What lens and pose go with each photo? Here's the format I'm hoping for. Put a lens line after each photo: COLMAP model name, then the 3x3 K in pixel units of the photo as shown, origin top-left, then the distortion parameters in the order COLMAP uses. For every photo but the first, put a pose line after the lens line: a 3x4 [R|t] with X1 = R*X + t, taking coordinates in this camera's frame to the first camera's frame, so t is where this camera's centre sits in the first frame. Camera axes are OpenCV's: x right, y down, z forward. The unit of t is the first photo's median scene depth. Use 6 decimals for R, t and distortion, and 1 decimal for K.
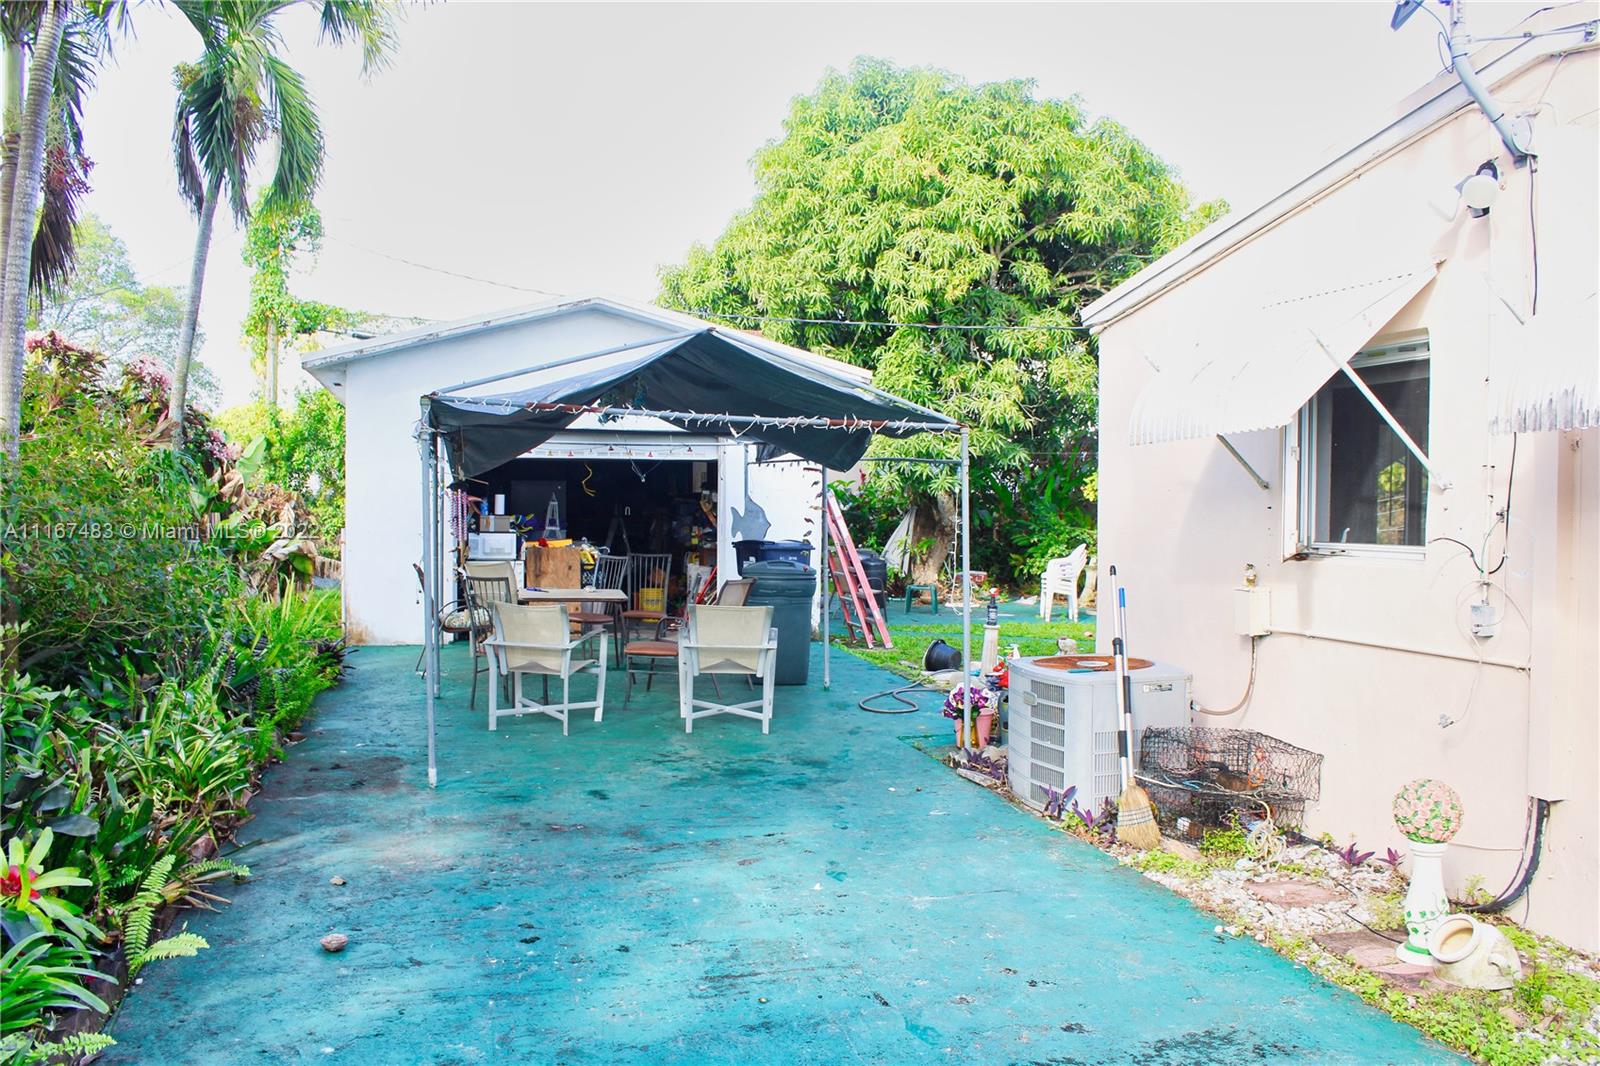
lens RADIAL K [[1326.9, 0, 779.9], [0, 1326.9, 546.1], [0, 0, 1]] dist [-0.162449, 0.136754]
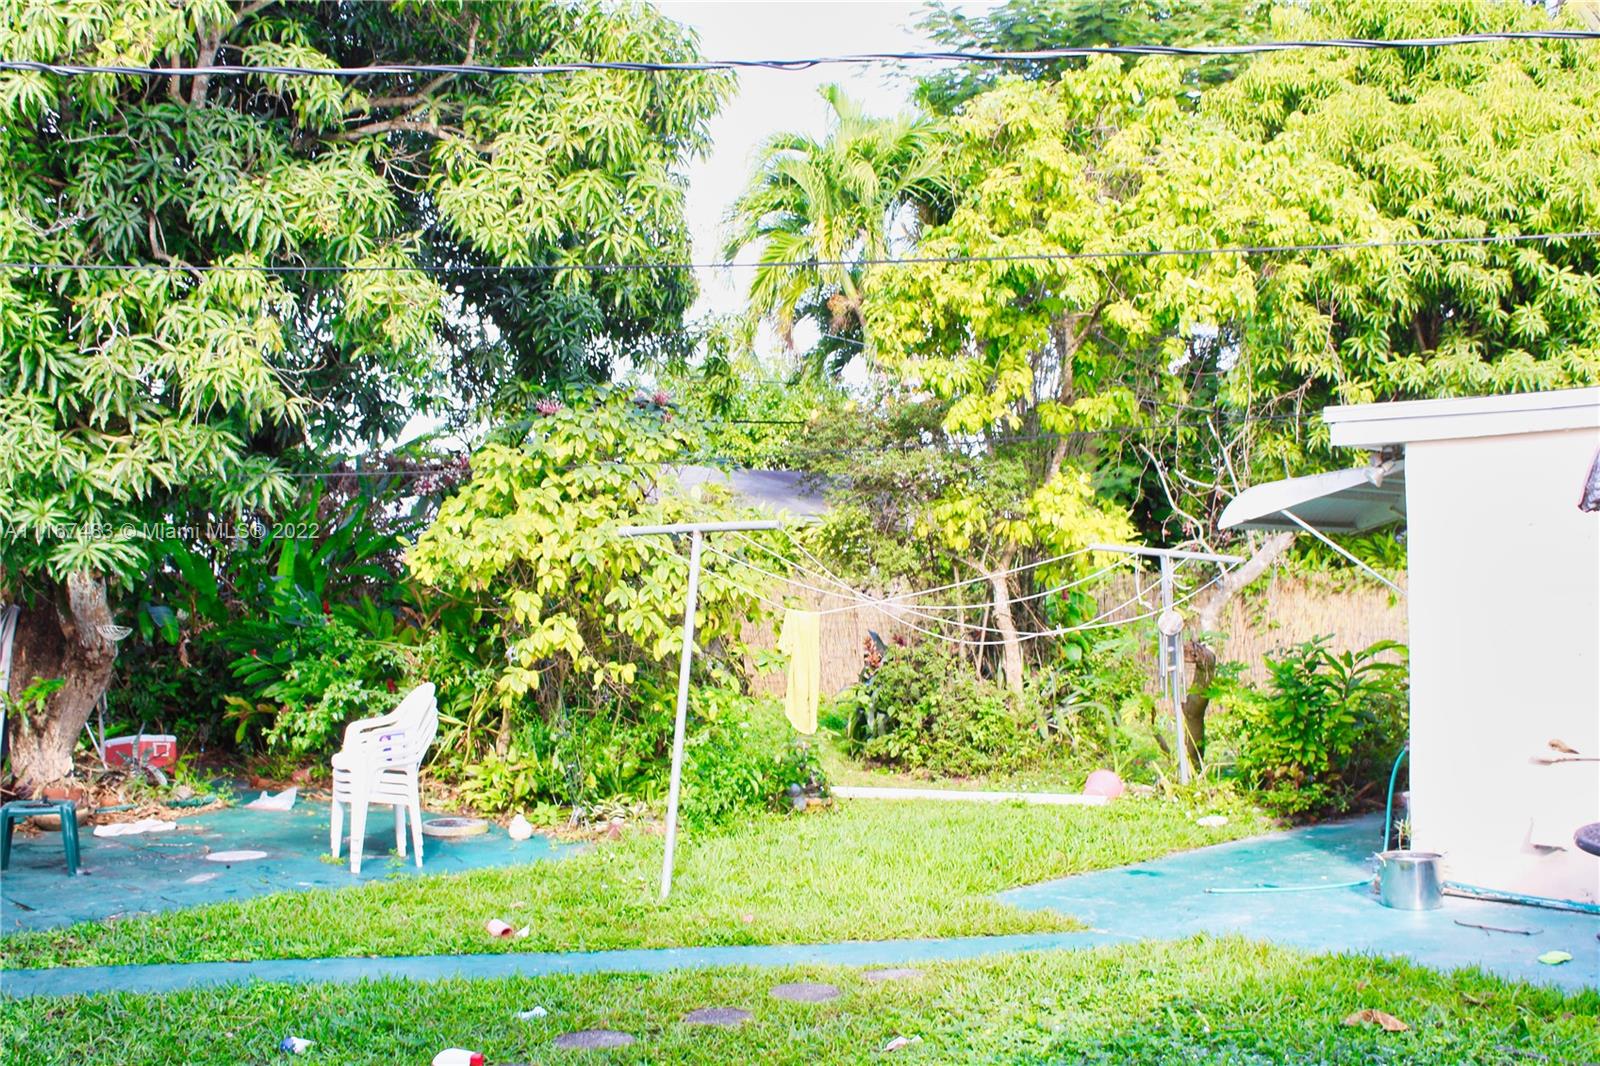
lens RADIAL K [[1759.2, 0, 779.6], [0, 1759.2, 540.5], [0, 0, 1]] dist [-0.129044, 0.170908]
pose [[0.867103, -0.012231, 0.497979, 0.041939], [0.039966, 0.998184, -0.045073, -0.018130], [-0.496523, 0.058985, 0.866017, 0.426575]]
